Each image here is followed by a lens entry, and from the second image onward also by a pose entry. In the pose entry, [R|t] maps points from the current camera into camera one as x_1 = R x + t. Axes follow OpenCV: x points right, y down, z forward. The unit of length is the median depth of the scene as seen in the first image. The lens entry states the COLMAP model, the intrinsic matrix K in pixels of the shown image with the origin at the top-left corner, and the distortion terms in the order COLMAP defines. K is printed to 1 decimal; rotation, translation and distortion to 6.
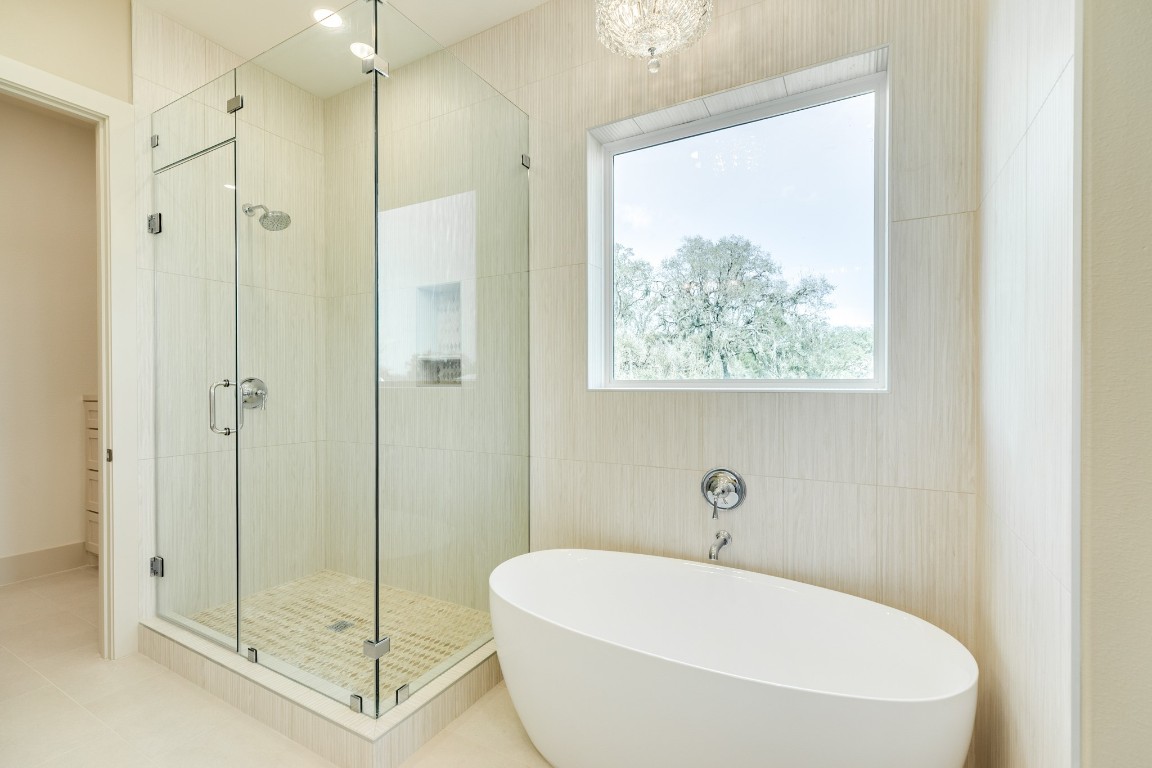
lens RADIAL K [[520.5, 0, 578.3], [0, 520.5, 384.3], [0, 0, 1]] dist [0.010714, -0.000224]
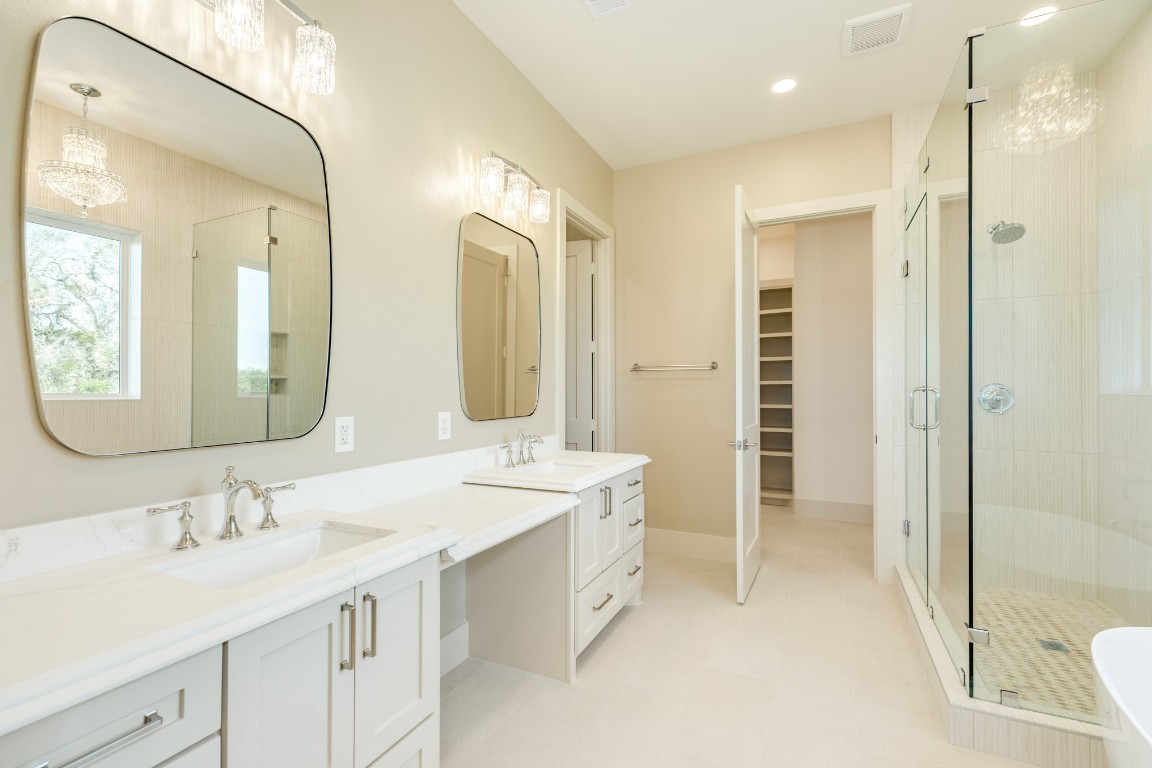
lens RADIAL K [[520.5, 0, 575.2], [0, 520.5, 386.0], [0, 0, 1]] dist [0.010714, -0.000224]
pose [[0.073824, -0.007139, -0.997246, 0.424109], [-0.003720, 0.999965, -0.007434, 0.001975], [0.997264, 0.004258, 0.073795, 0.063430]]
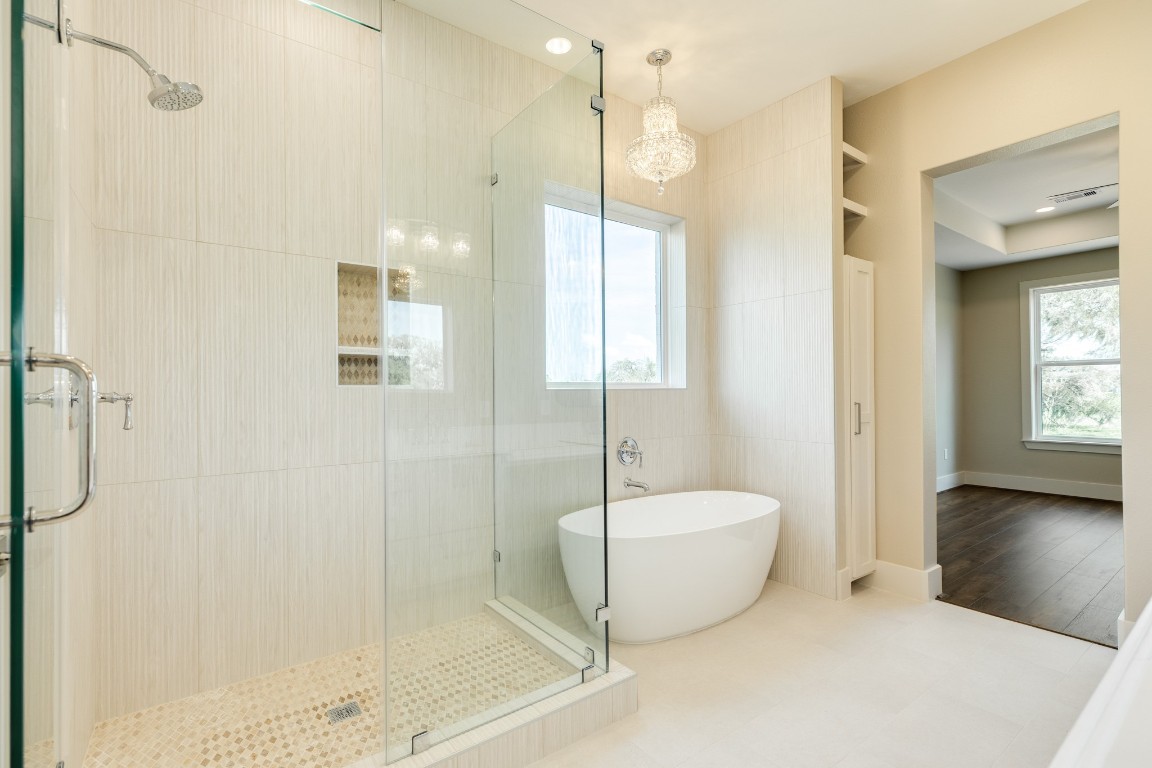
lens RADIAL K [[520.5, 0, 580.2], [0, 520.5, 389.1], [0, 0, 1]] dist [0.010714, -0.000224]
pose [[0.419835, 0.000407, 0.907600, -0.955975], [0.011890, 0.999912, -0.005949, 0.017606], [-0.907523, 0.013289, 0.419793, 0.376828]]
